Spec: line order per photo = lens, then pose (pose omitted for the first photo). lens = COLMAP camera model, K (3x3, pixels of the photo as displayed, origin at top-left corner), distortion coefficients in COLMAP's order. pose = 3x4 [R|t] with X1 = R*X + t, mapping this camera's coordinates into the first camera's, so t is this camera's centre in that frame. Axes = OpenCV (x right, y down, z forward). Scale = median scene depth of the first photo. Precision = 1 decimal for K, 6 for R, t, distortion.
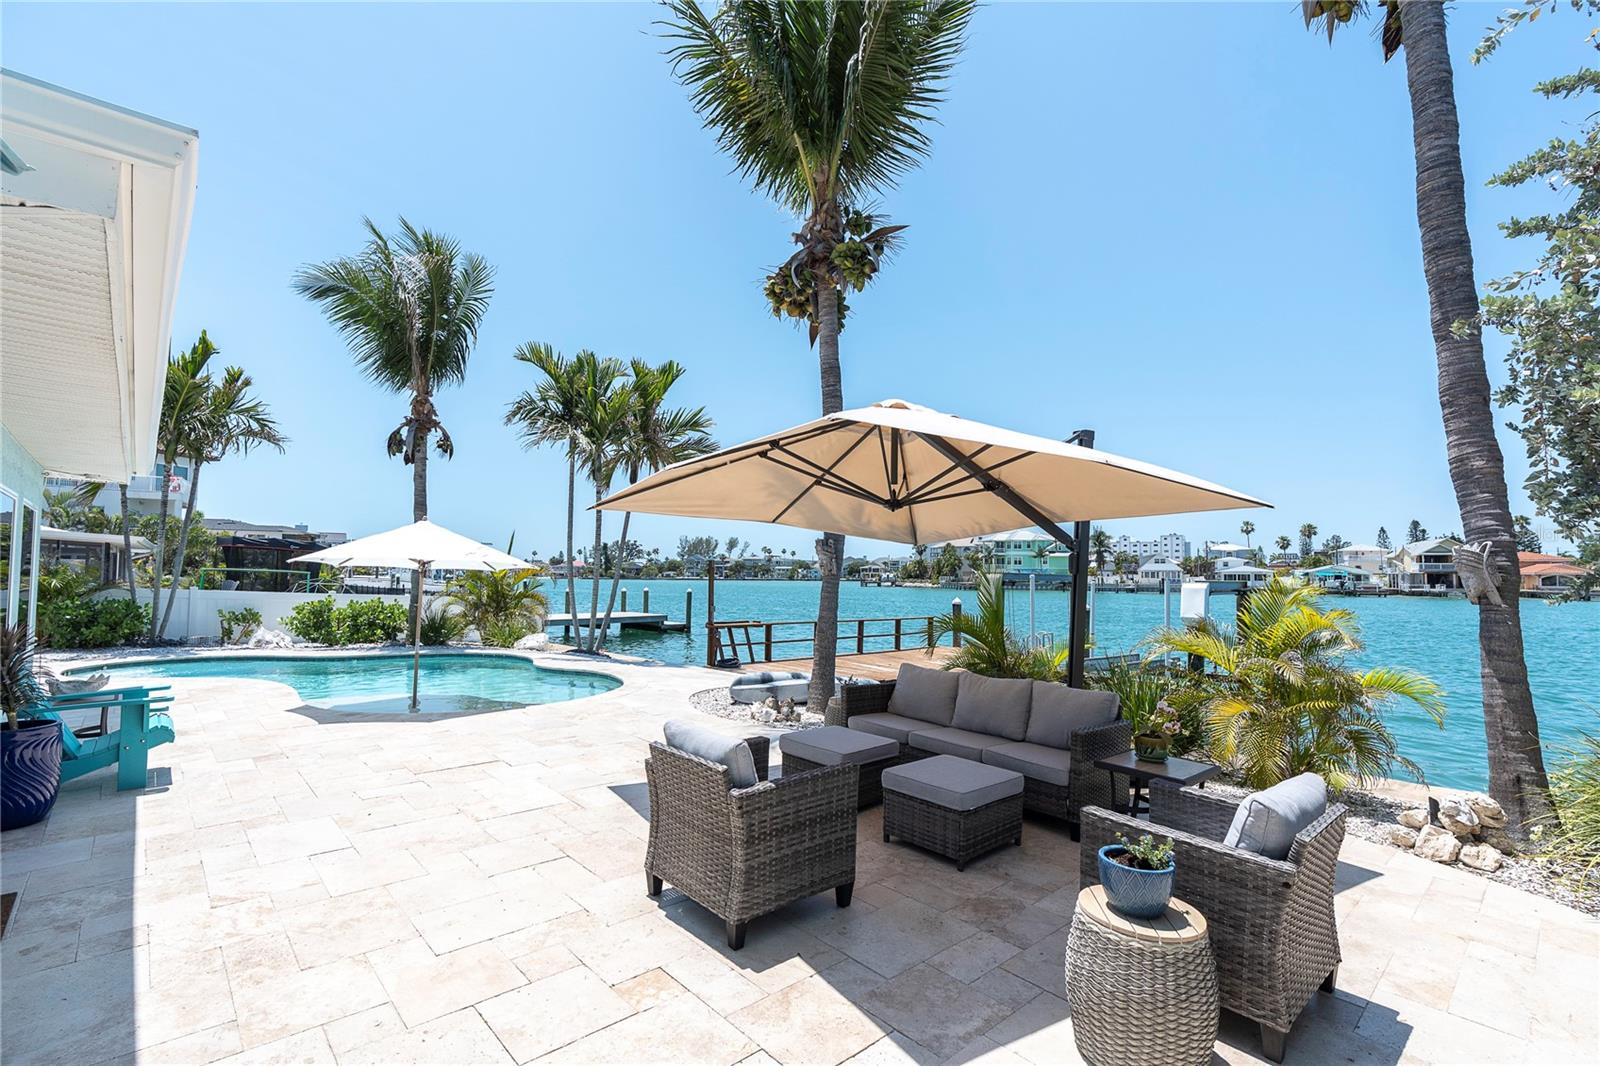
lens RADIAL K [[722.8, 0, 796.7], [0, 722.8, 531.7], [0, 0, 1]] dist [-0.010622, 0.005522]
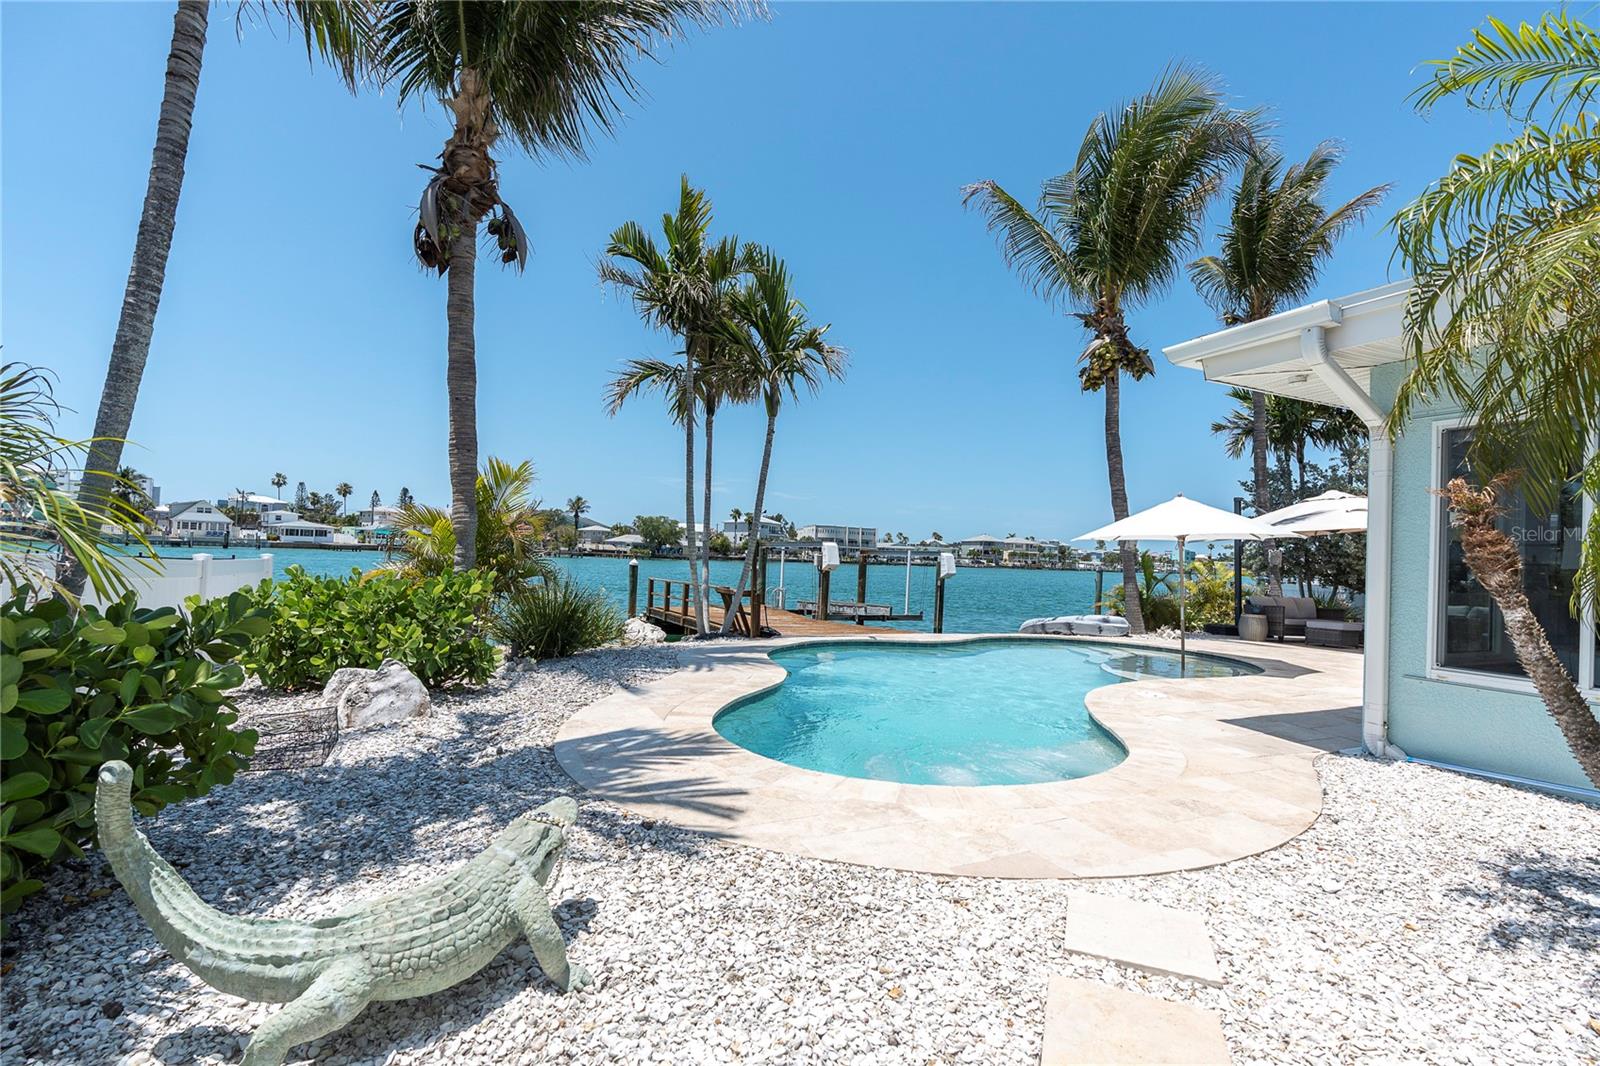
lens RADIAL K [[722.8, 0, 796.7], [0, 722.8, 531.7], [0, 0, 1]] dist [-0.010622, 0.005522]
pose [[0.300897, 0.033292, 0.953075, -0.085351], [-0.092583, 0.995689, -0.005551, 0.004868], [-0.949152, -0.086569, 0.302682, 0.061390]]
